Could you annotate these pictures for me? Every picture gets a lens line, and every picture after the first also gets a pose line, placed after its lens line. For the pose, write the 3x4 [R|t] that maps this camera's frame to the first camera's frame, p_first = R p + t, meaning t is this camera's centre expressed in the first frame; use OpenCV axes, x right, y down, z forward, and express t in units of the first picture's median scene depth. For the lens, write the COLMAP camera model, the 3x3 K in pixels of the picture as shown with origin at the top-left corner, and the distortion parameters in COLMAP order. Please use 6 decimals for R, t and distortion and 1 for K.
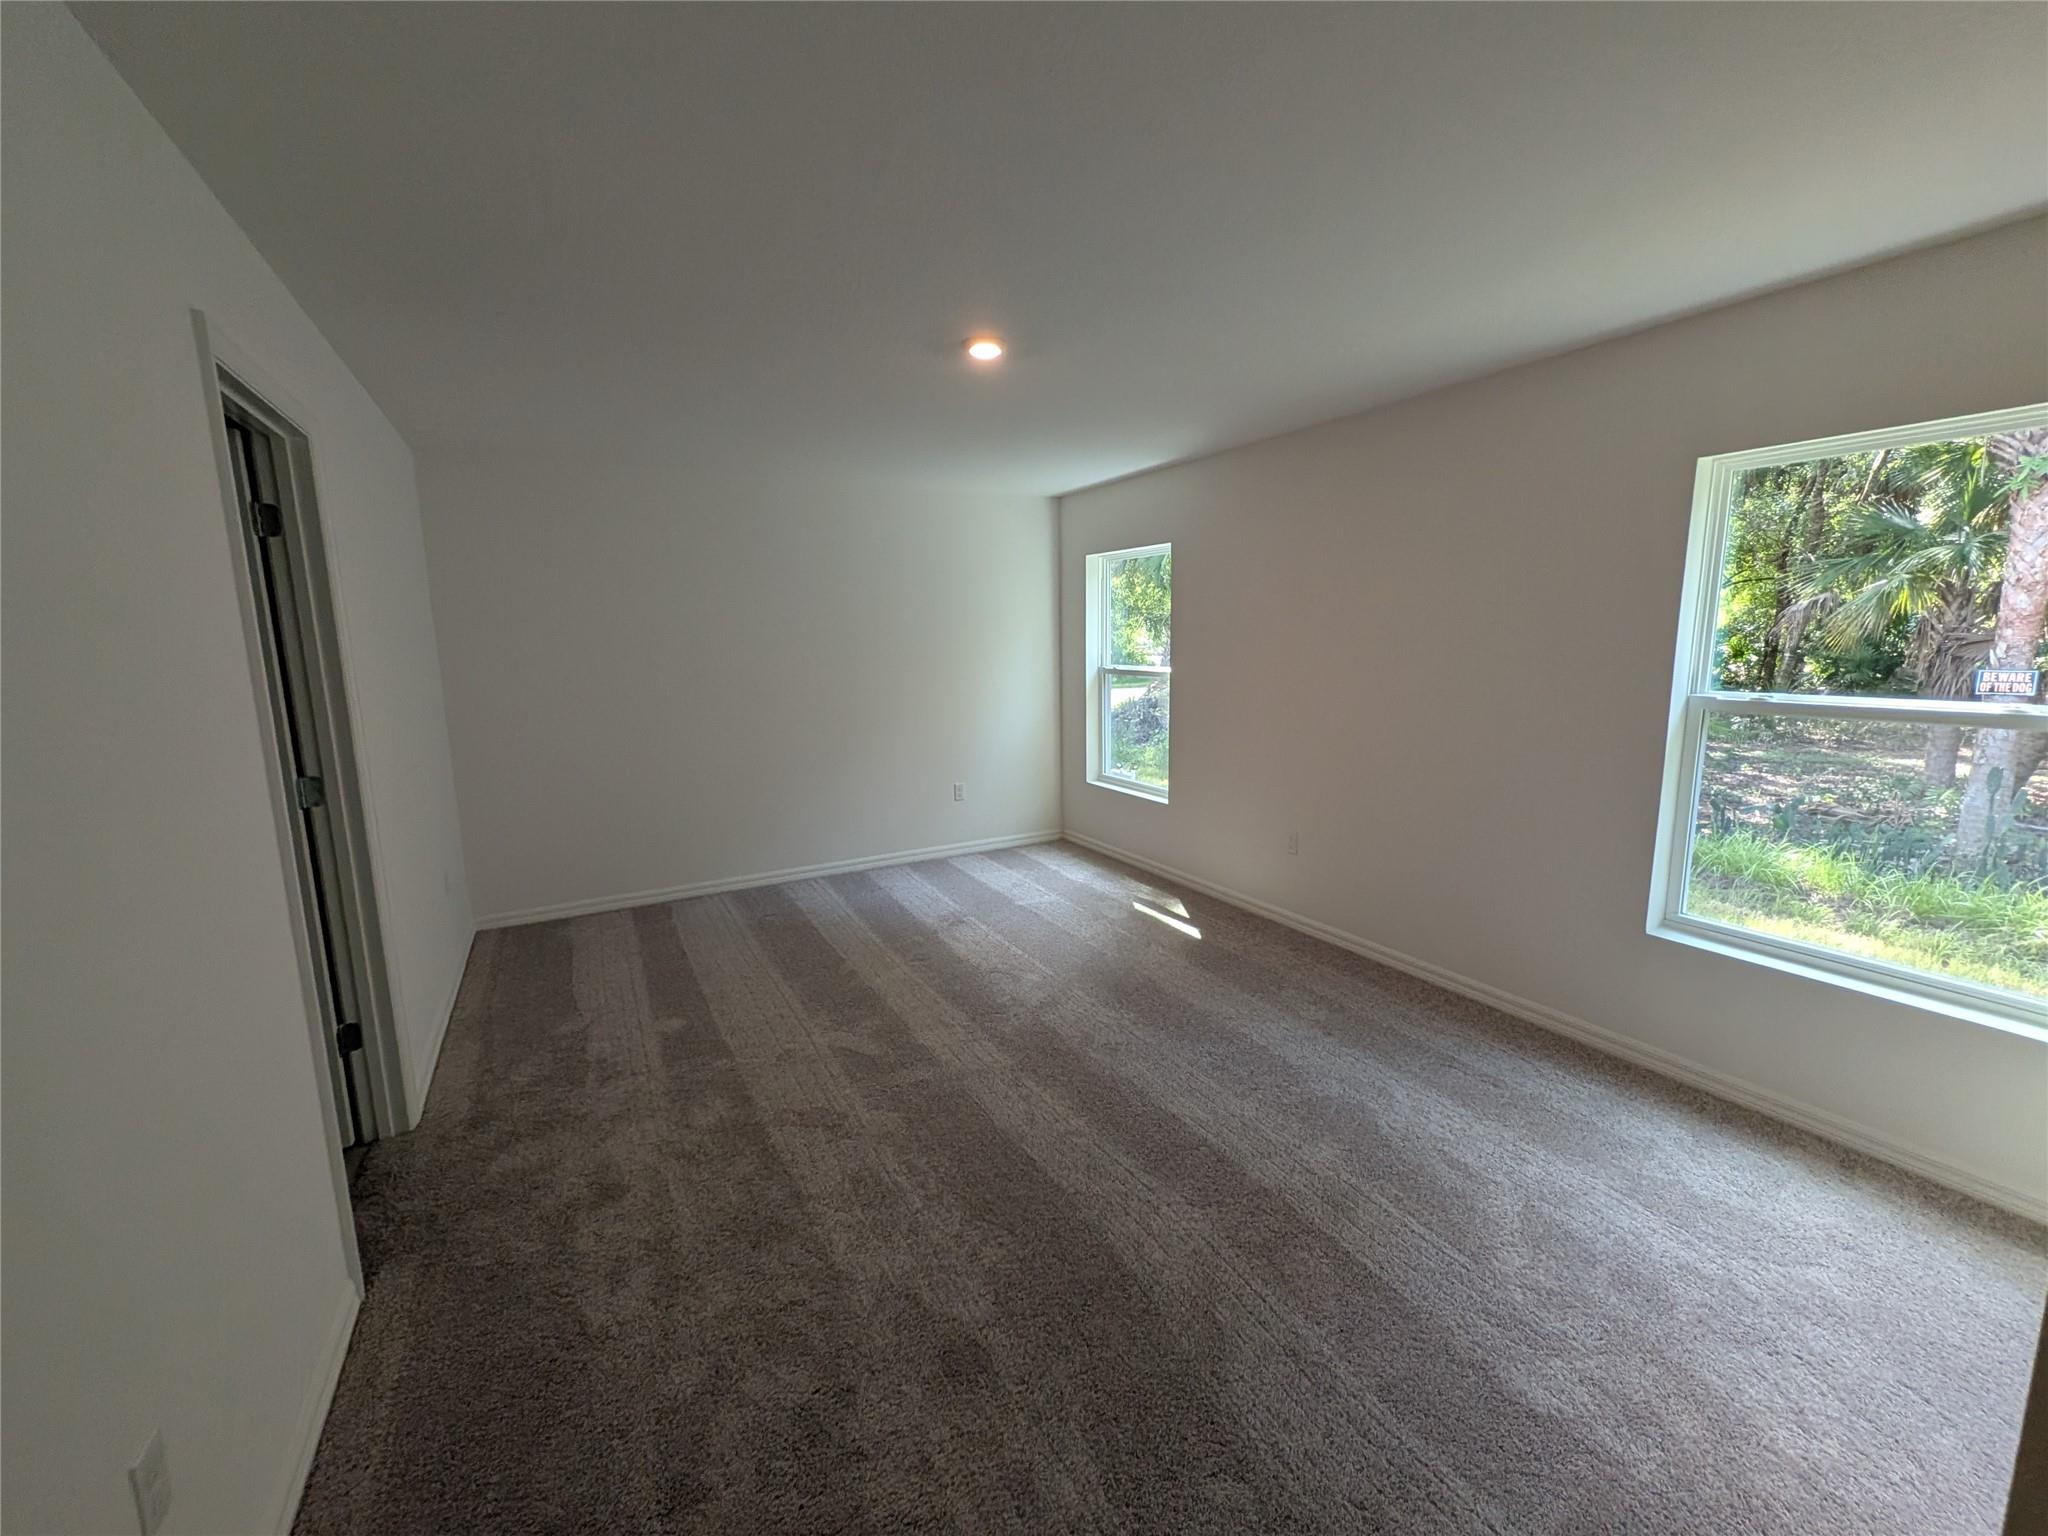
lens RADIAL K [[810.1, 0, 1039.4], [0, 810.1, 761.2], [0, 0, 1]] dist [0.003936, -0.000916]
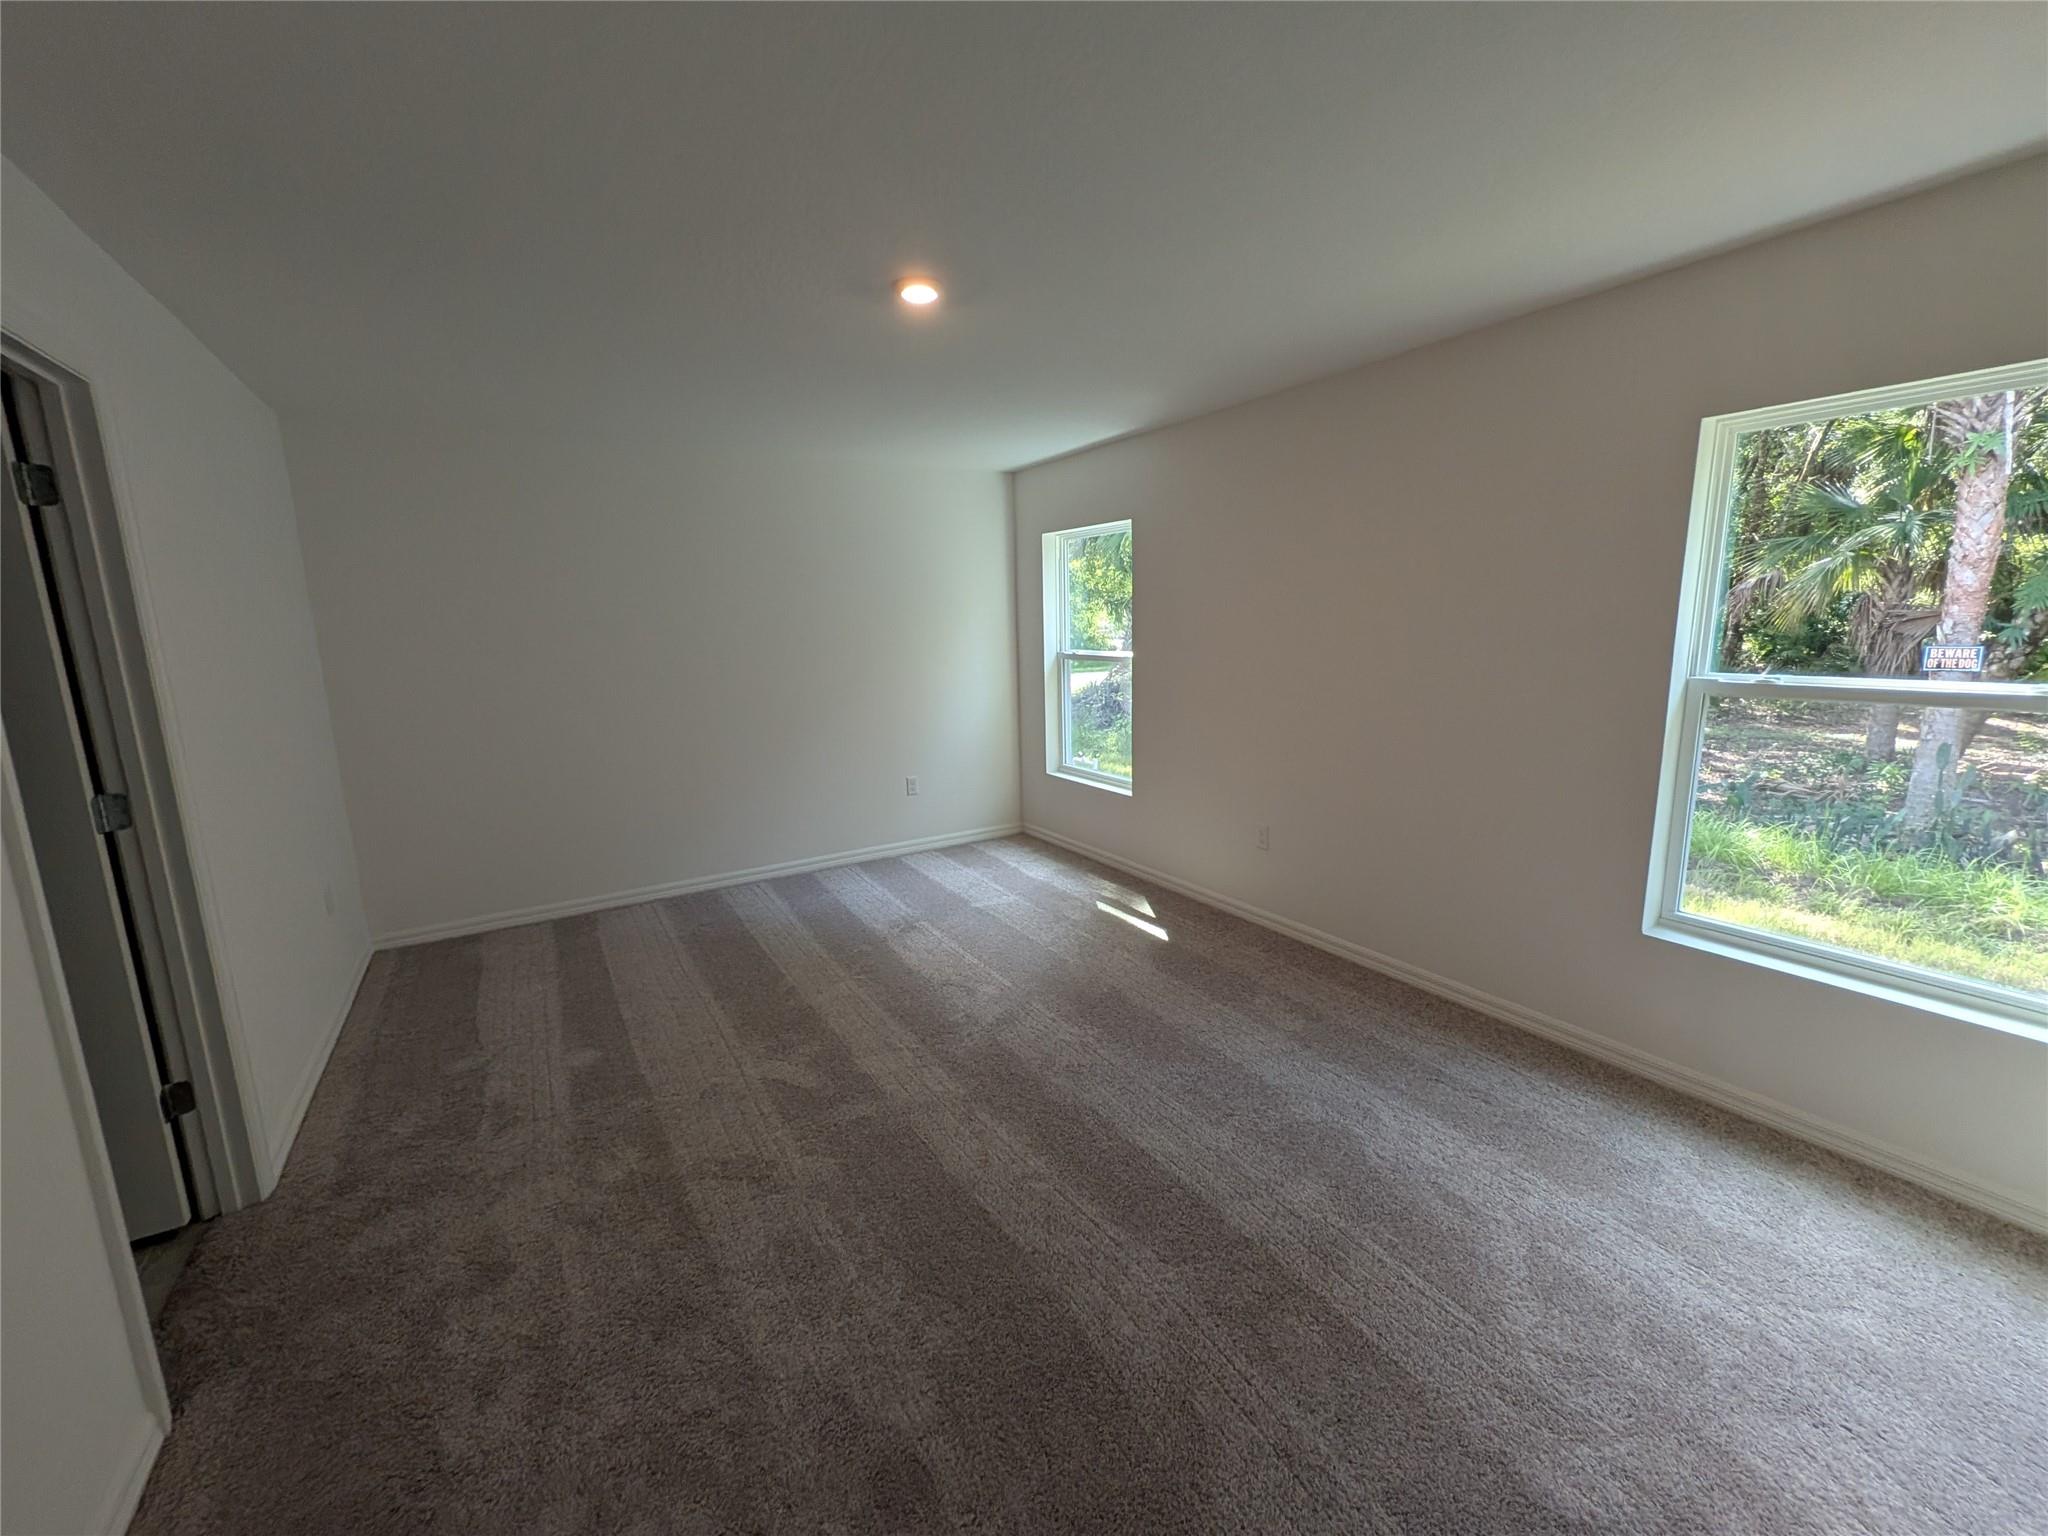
lens RADIAL K [[810.1, 0, 1042.3], [0, 810.1, 760.8], [0, 0, 1]] dist [0.003936, -0.000916]
pose [[0.998709, -0.015916, 0.048237, 0.015434], [0.015014, 0.999707, 0.018992, -0.014160], [-0.048525, -0.018243, 0.998655, 0.098439]]
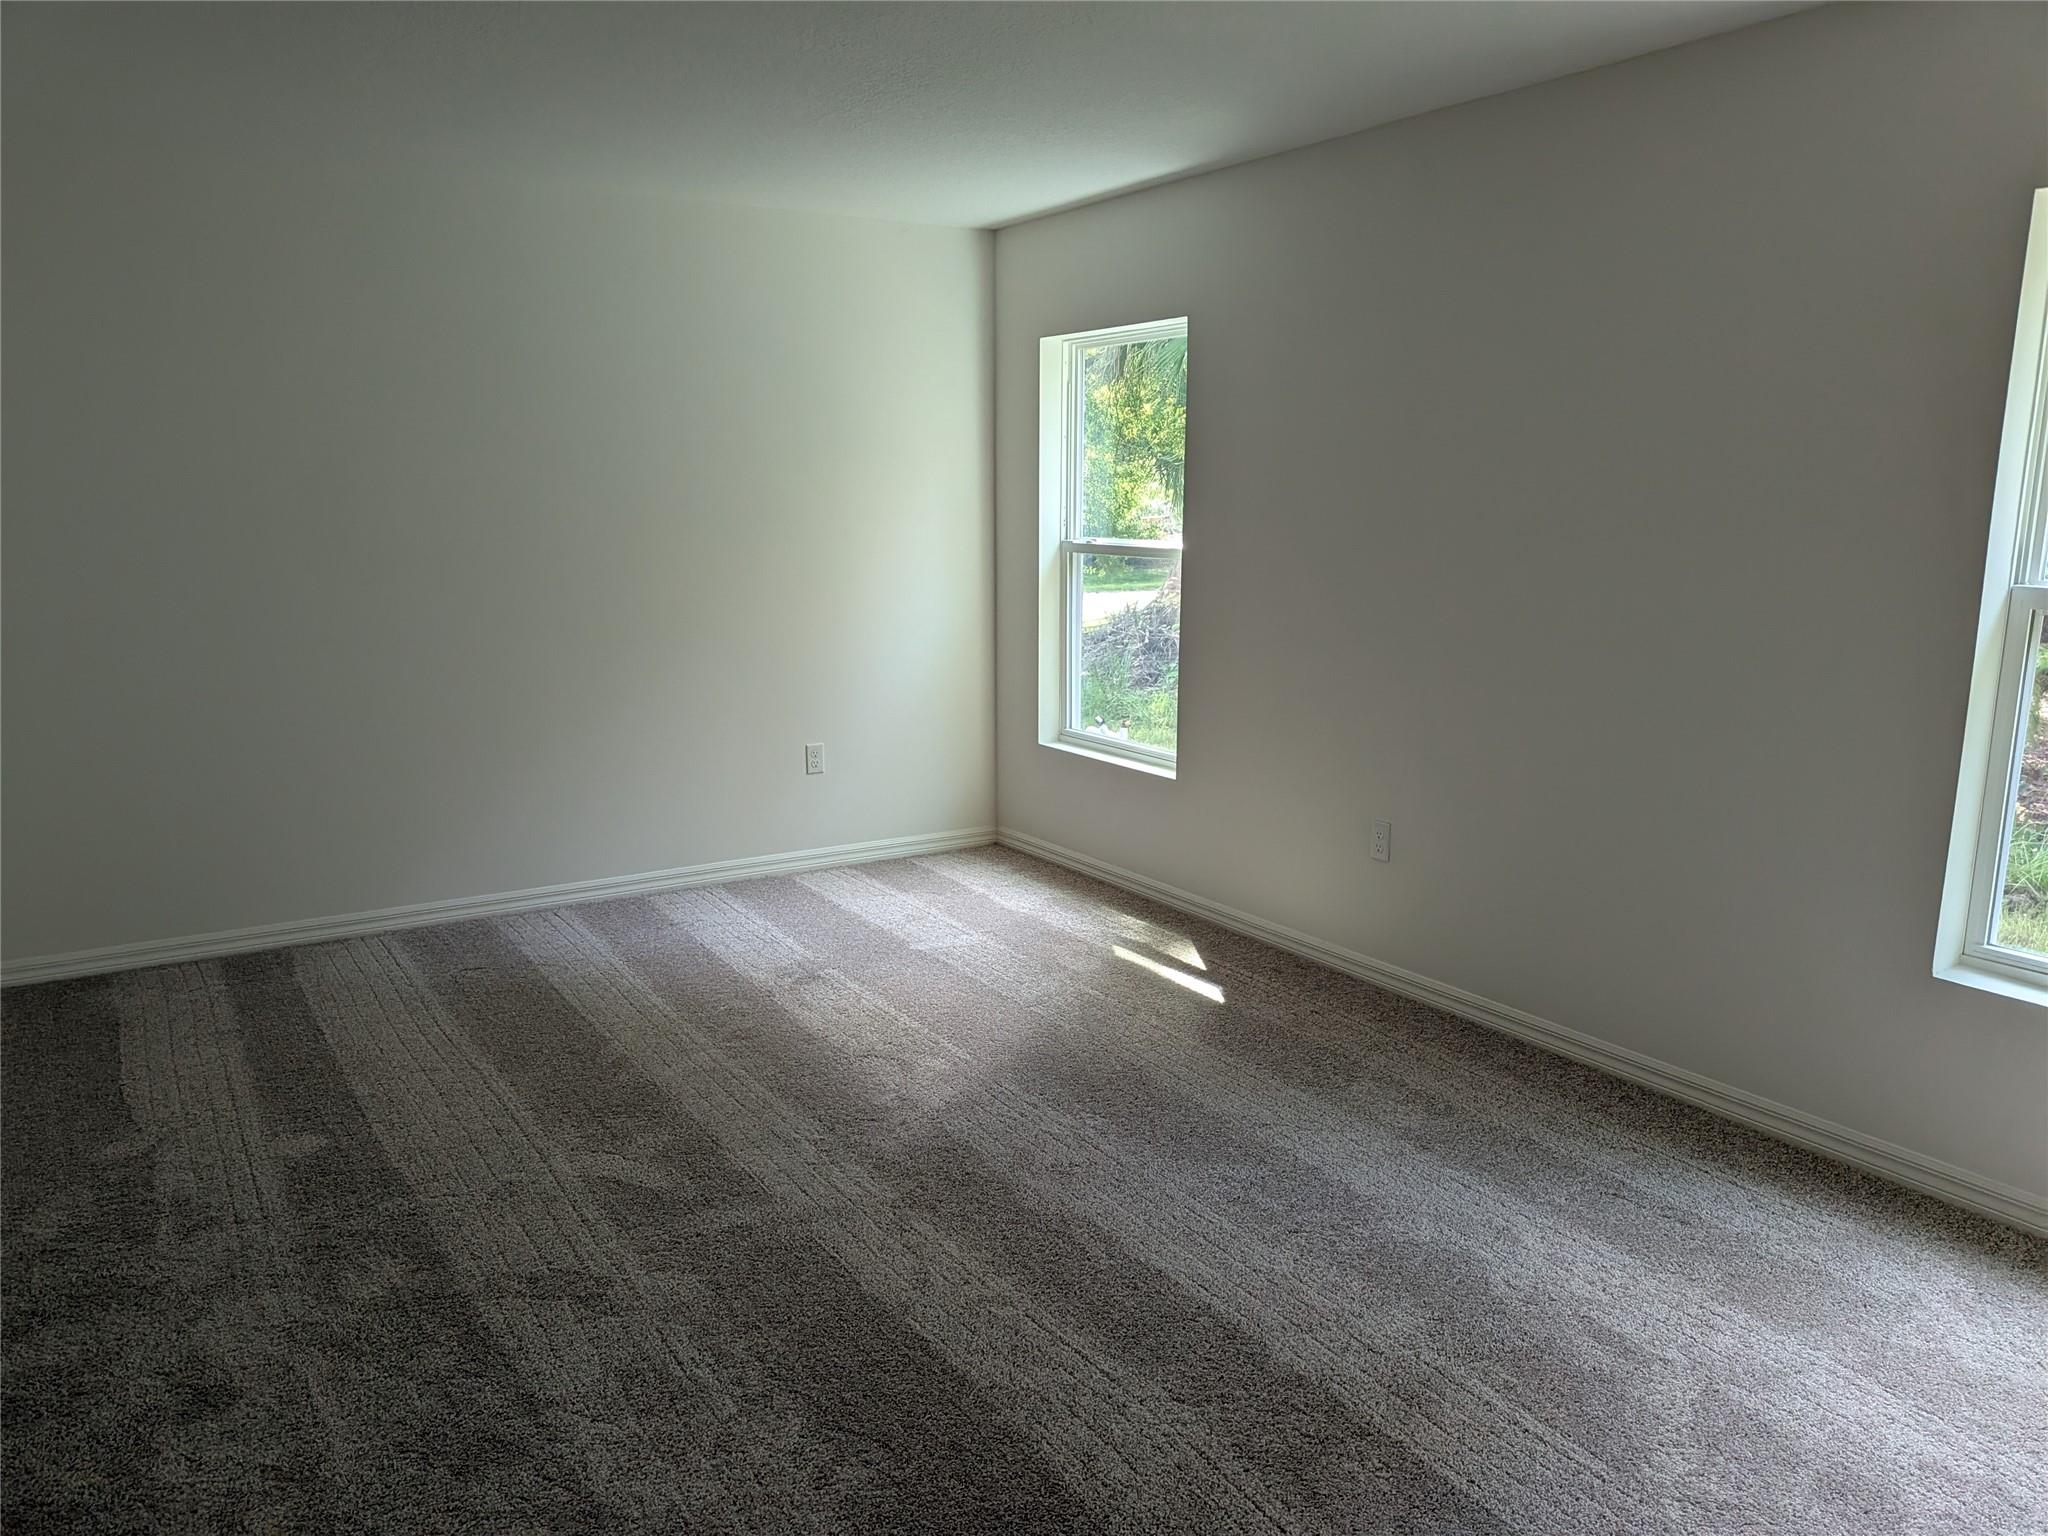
lens RADIAL K [[1468.5, 0, 1044.9], [0, 1468.5, 805.9], [0, 0, 1]] dist [0.042483, -0.068050]
pose [[0.998632, 0.005316, 0.052009, 0.018798], [-0.008180, 0.998452, 0.055014, 0.026134], [-0.051636, -0.055364, 0.997130, -0.066483]]
